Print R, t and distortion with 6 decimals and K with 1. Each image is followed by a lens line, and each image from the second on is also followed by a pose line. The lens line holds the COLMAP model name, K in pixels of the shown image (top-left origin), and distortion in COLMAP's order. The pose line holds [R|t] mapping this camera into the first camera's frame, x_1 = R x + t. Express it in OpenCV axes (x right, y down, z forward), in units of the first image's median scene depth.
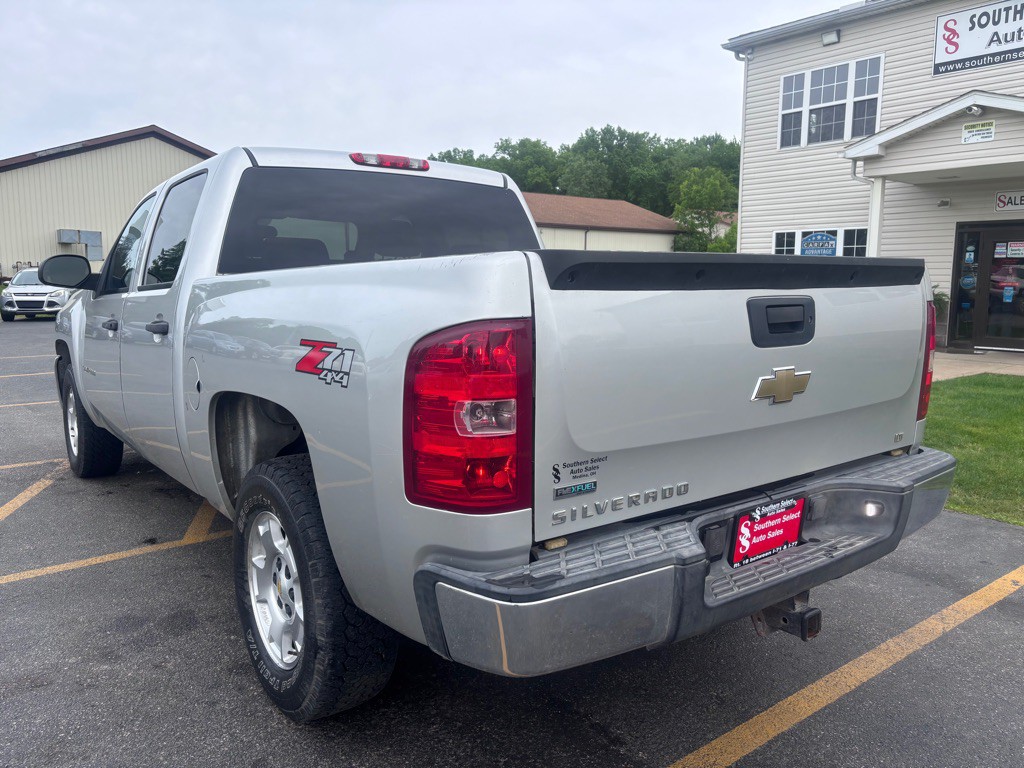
lens RADIAL K [[775.2, 0, 514.2], [0, 775.2, 383.6], [0, 0, 1]] dist [0.038749, -0.043262]
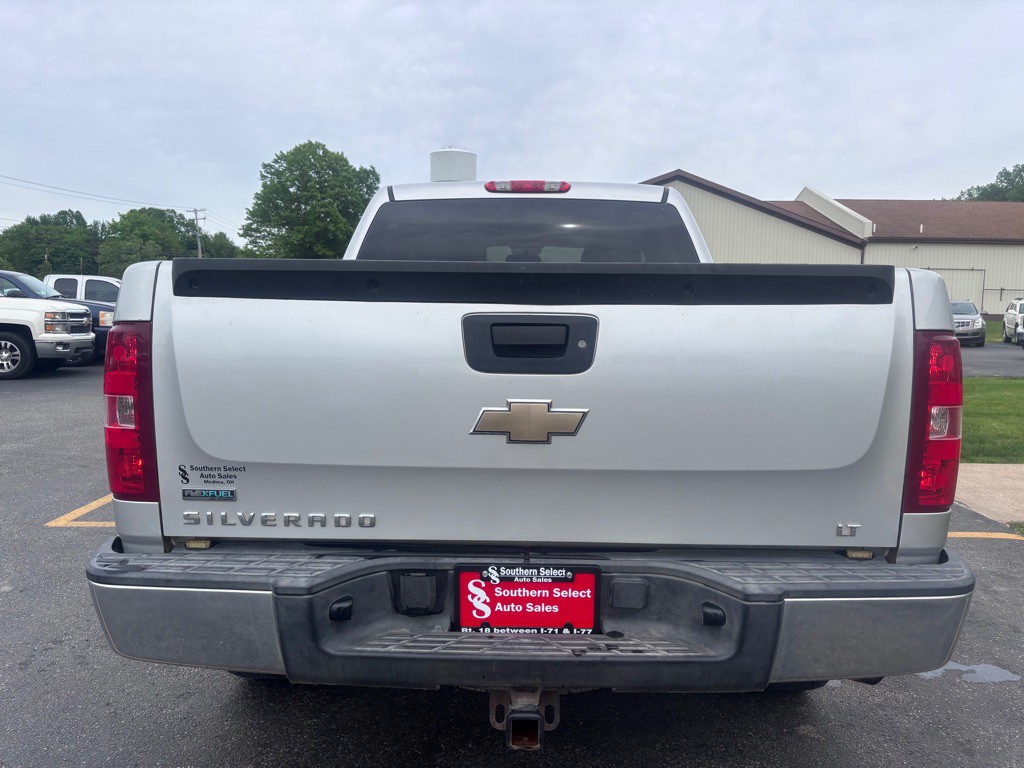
lens RADIAL K [[775.2, 0, 509.9], [0, 775.2, 381.6], [0, 0, 1]] dist [0.038749, -0.043262]
pose [[0.784942, 0.066848, -0.615953, 0.826950], [-0.093316, 0.995577, -0.010869, -0.029467], [0.612502, 0.066010, 0.787708, 0.351101]]
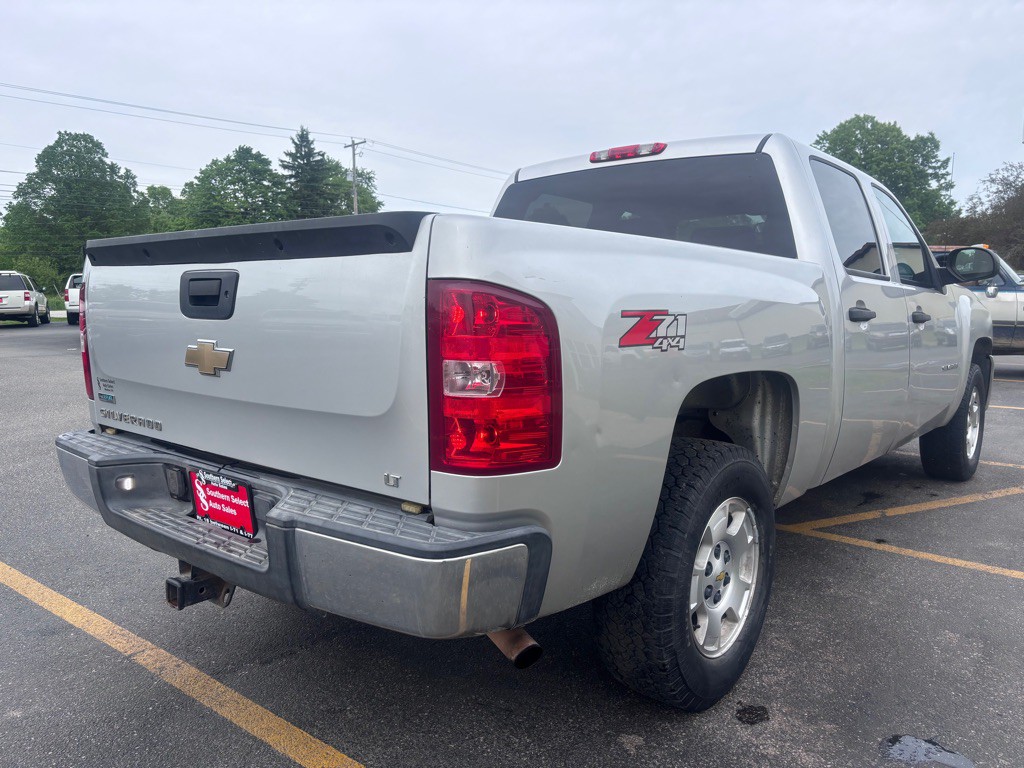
lens RADIAL K [[775.2, 0, 507.7], [0, 775.2, 386.8], [0, 0, 1]] dist [0.038749, -0.043262]
pose [[0.219146, 0.118222, -0.968503, 1.425979], [-0.131811, 0.987120, 0.090669, -0.104888], [0.966748, 0.107790, 0.231906, 1.152261]]
